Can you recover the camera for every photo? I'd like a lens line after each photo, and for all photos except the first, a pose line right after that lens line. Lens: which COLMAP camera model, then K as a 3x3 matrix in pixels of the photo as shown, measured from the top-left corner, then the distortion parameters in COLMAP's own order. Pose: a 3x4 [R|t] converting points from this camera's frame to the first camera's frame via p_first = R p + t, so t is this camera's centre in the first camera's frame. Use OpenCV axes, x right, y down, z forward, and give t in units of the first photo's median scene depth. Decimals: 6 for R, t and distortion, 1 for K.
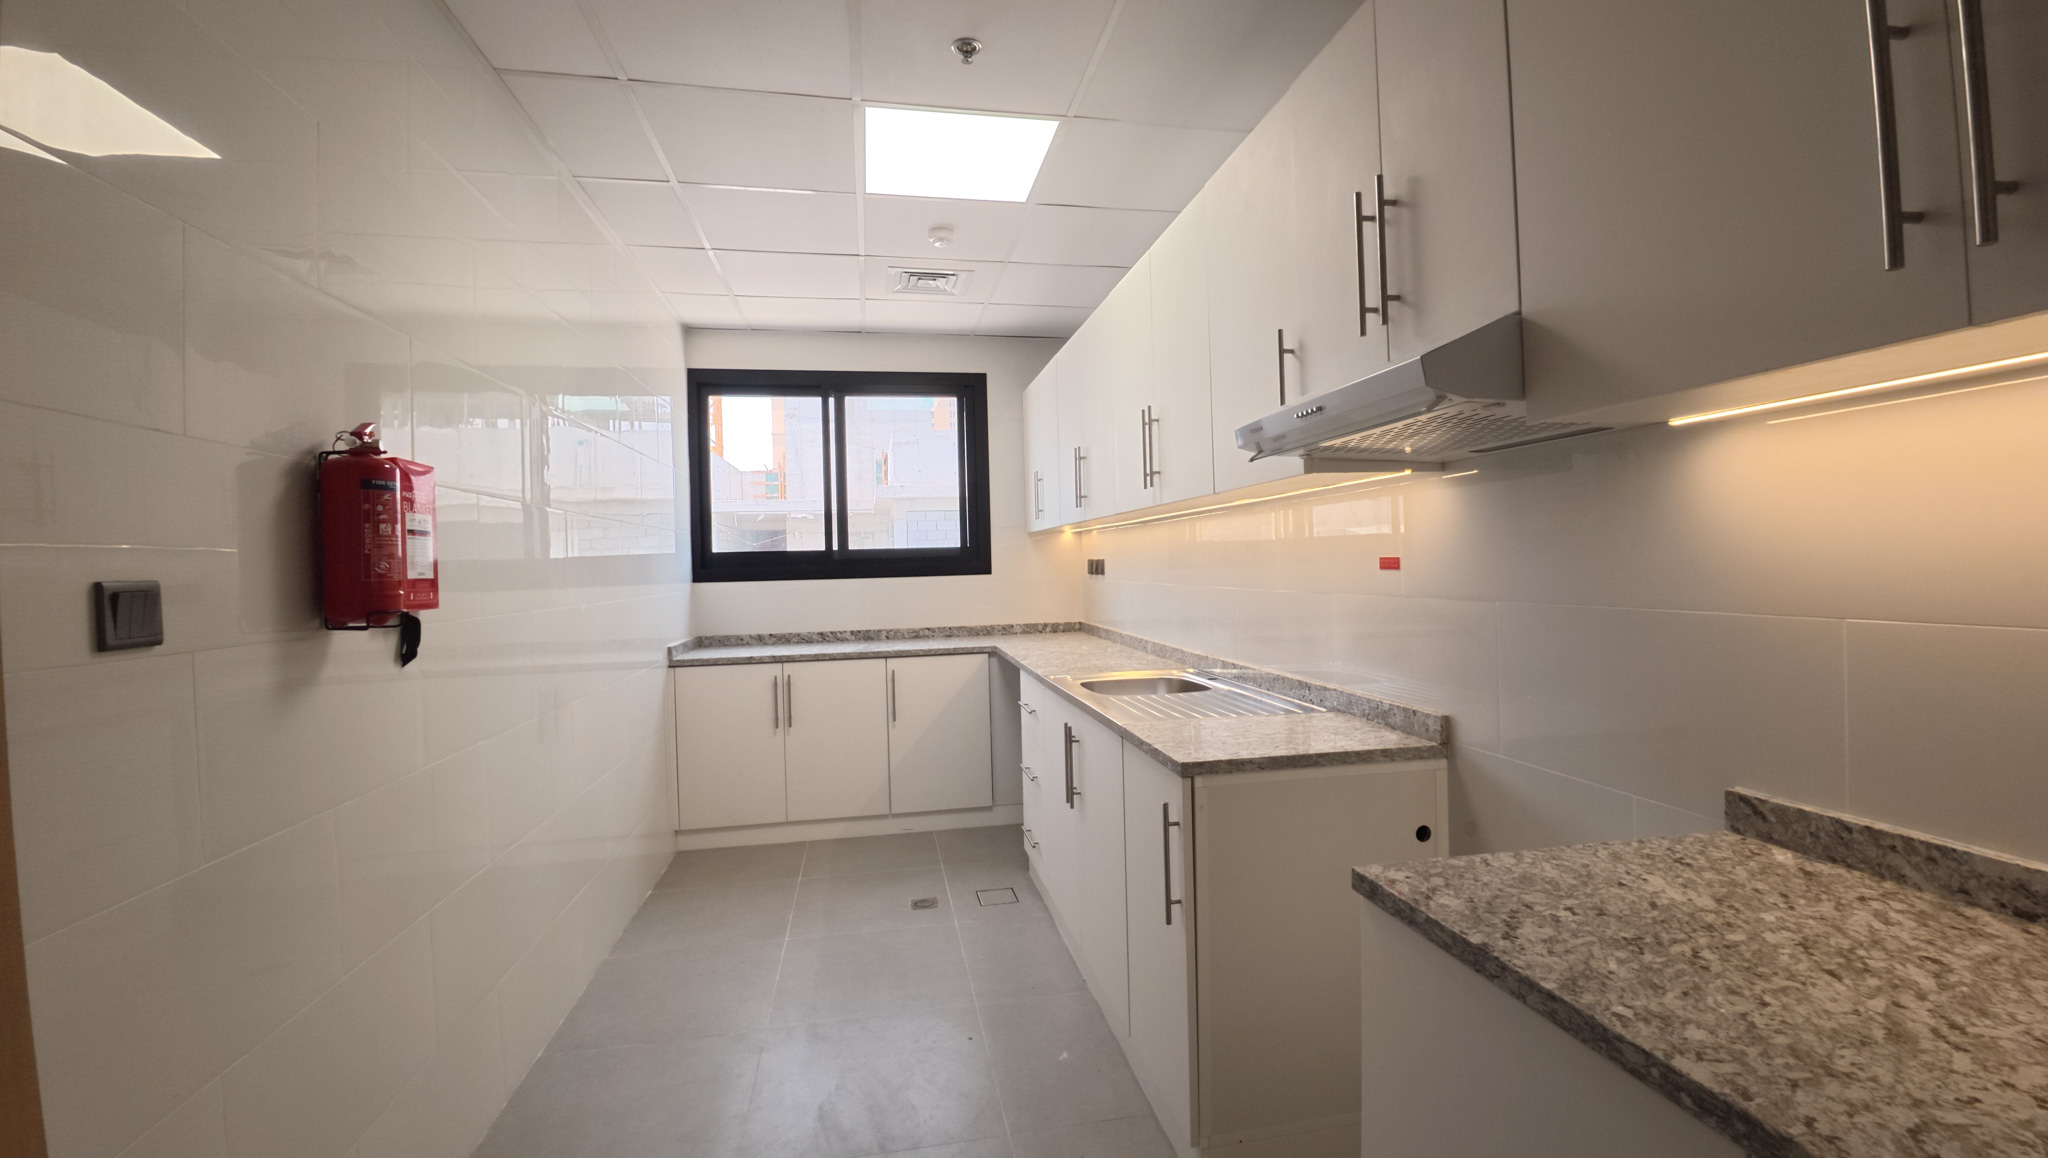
lens RADIAL K [[852.1, 0, 1028.6], [0, 852.1, 576.1], [0, 0, 1]] dist [-0.000745, 0.000063]
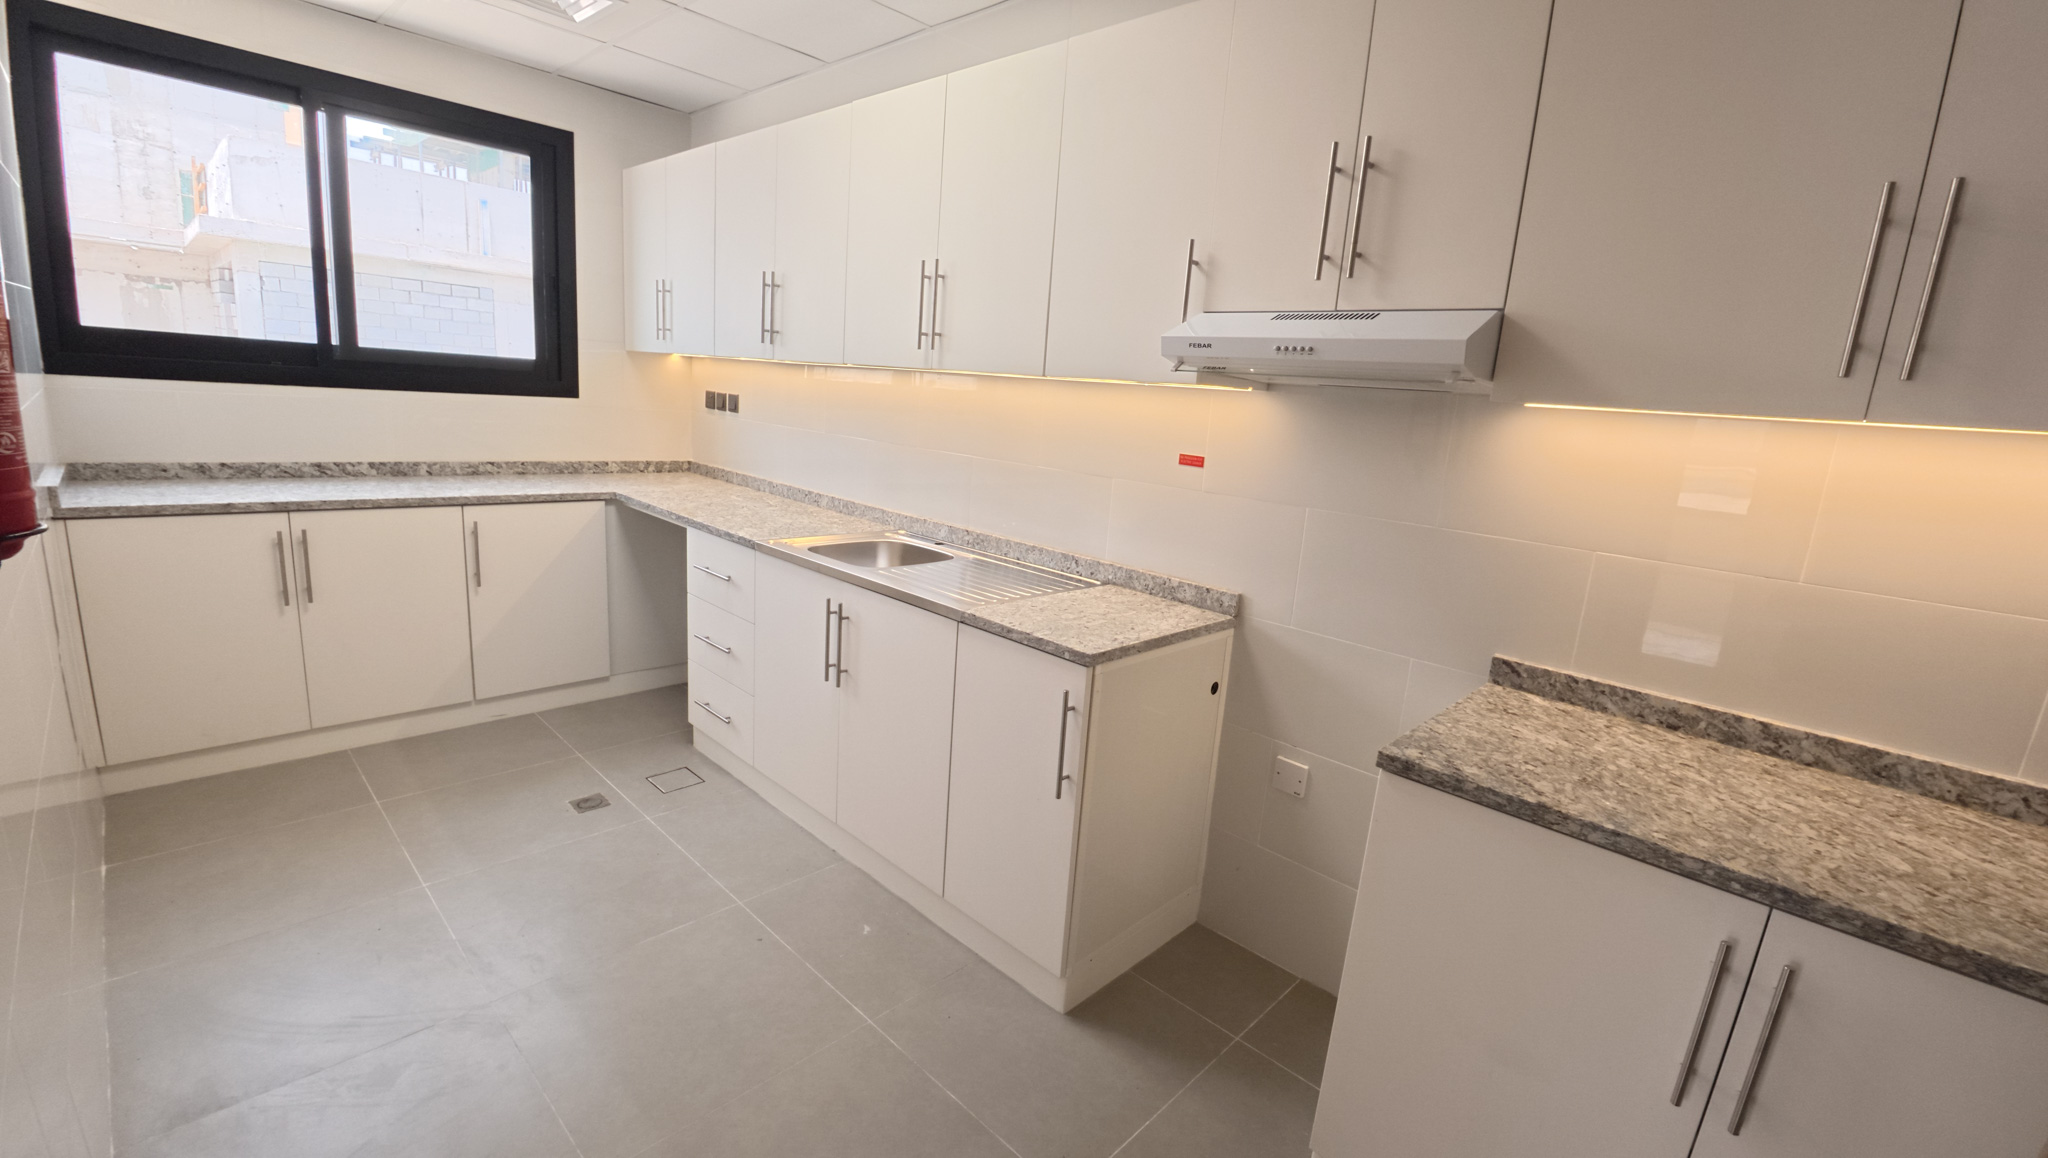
lens RADIAL K [[852.1, 0, 1029.5], [0, 852.1, 566.6], [0, 0, 1]] dist [-0.000745, 0.000063]
pose [[0.810036, -0.031645, 0.585526, -0.458887], [-0.086993, 0.981008, 0.173367, -0.059169], [-0.579892, -0.191370, 0.791899, 0.209541]]
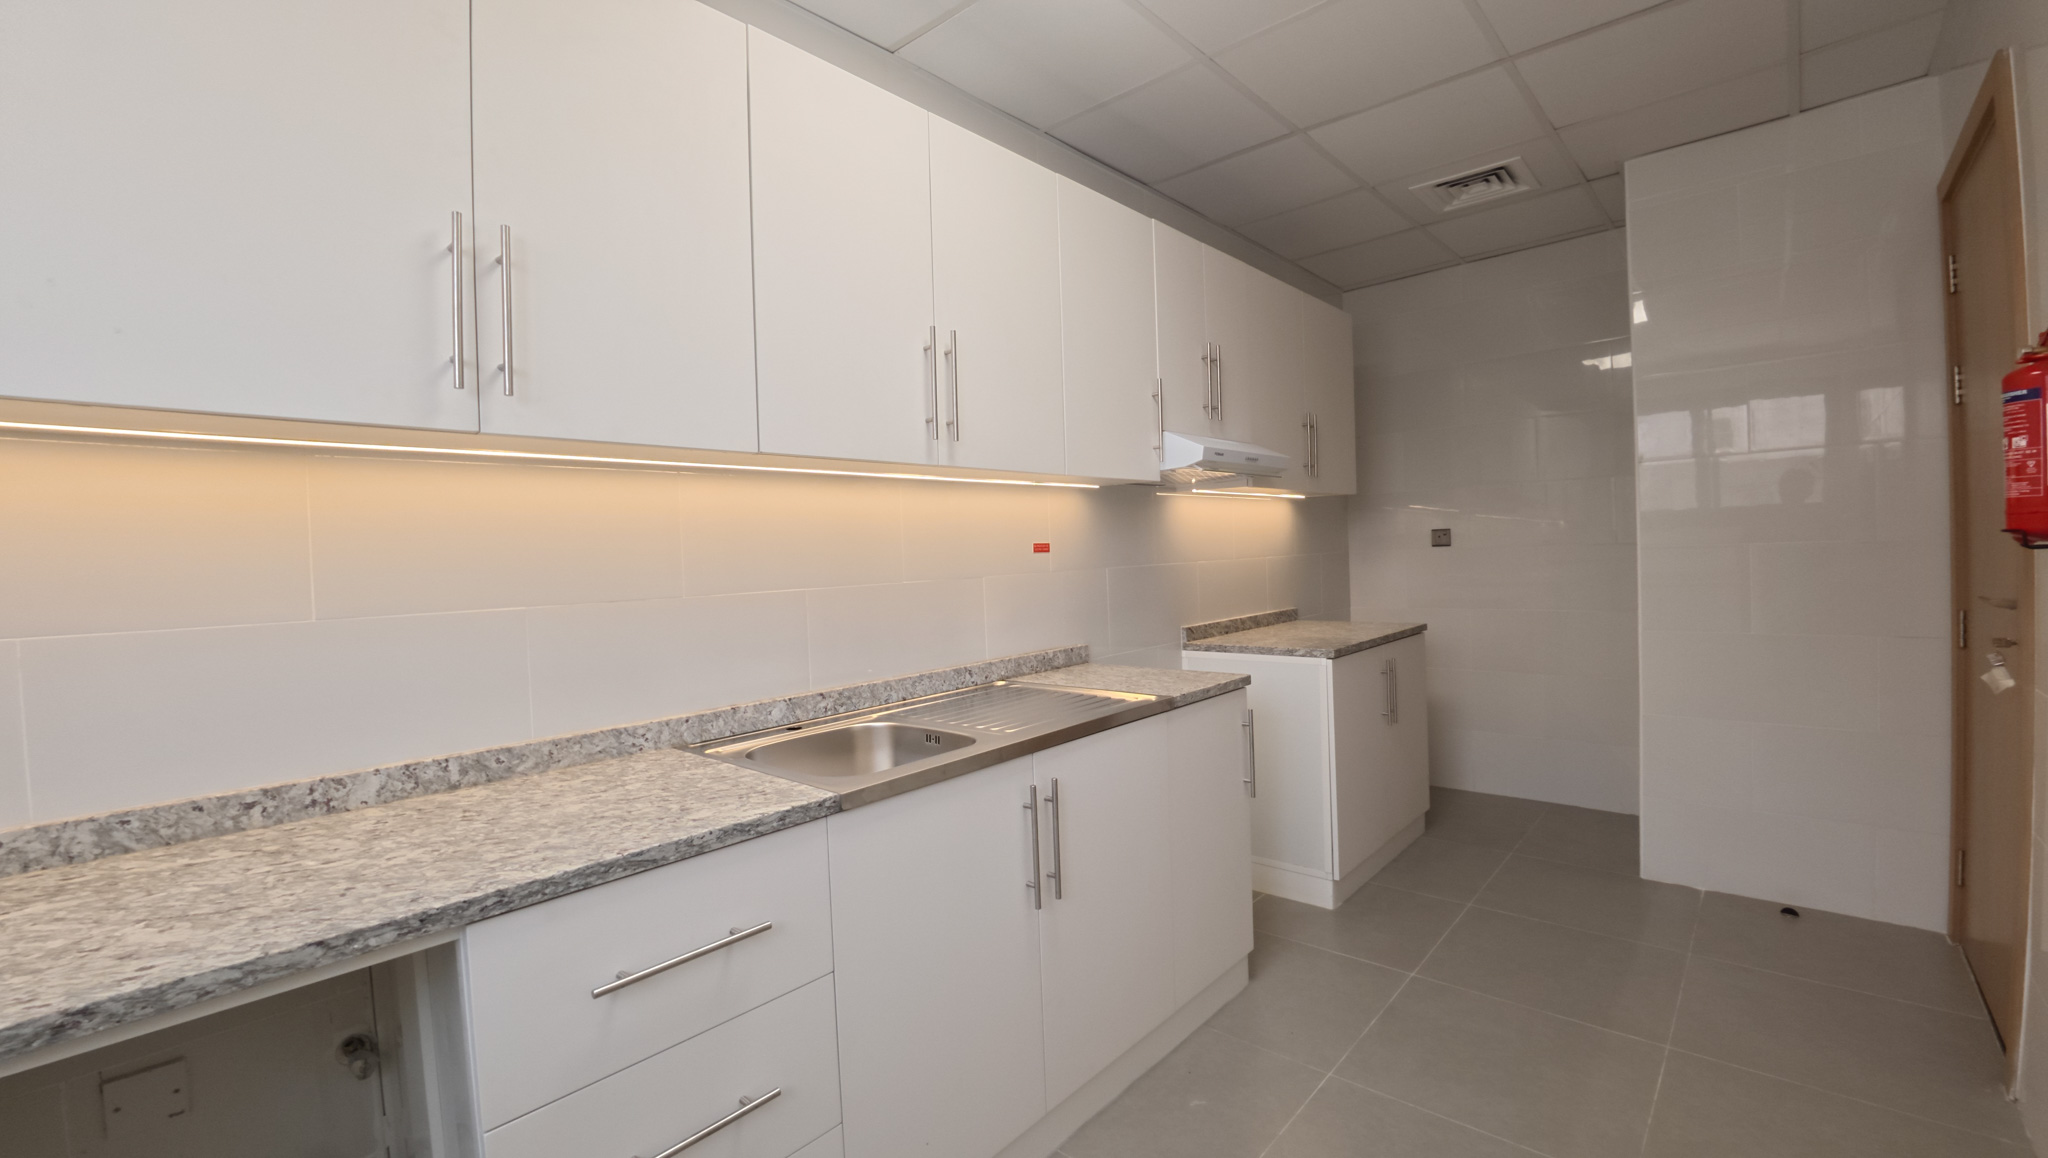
lens RADIAL K [[852.1, 0, 1031.7], [0, 852.1, 572.5], [0, 0, 1]] dist [-0.000745, 0.000063]
pose [[-0.609358, 0.025199, 0.792495, -0.674187], [0.063448, 0.997839, 0.017057, -0.000441], [-0.790352, 0.060676, -0.609640, 1.973733]]
